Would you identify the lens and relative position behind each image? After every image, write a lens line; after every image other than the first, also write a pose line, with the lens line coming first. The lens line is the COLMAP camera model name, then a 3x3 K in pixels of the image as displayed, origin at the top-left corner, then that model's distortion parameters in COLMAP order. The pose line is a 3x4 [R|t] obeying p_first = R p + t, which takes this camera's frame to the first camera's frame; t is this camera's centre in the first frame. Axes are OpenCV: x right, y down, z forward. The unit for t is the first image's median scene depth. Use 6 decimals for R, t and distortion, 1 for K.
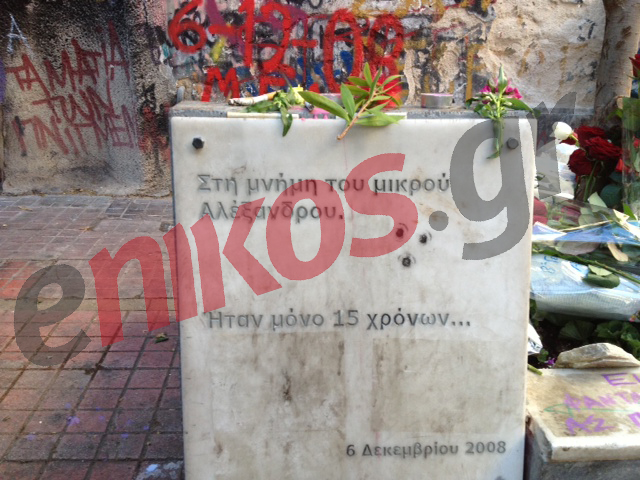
lens RADIAL K [[620.0, 0, 320.0], [0, 620.0, 240.0], [0, 0, 1]] dist [0.133269, -0.301668]
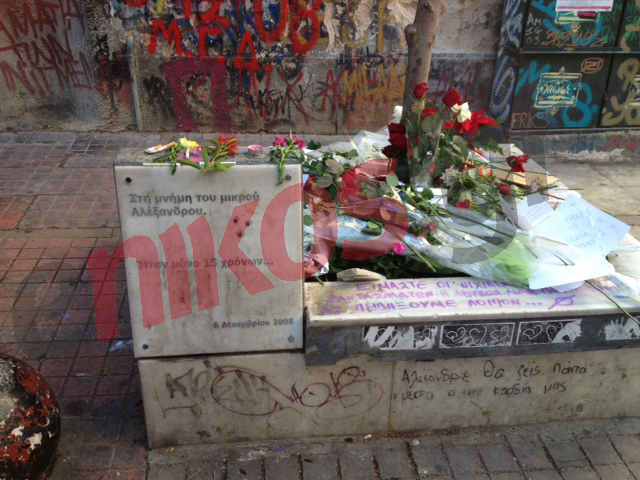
lens RADIAL K [[620.0, 0, 320.0], [0, 620.0, 240.0], [0, 0, 1]] dist [0.133269, -0.301668]
pose [[0.998743, -0.015501, 0.047662, 0.066509], [0.007698, 0.987131, 0.159728, -0.058066], [-0.049525, -0.159161, 0.986010, -0.218345]]
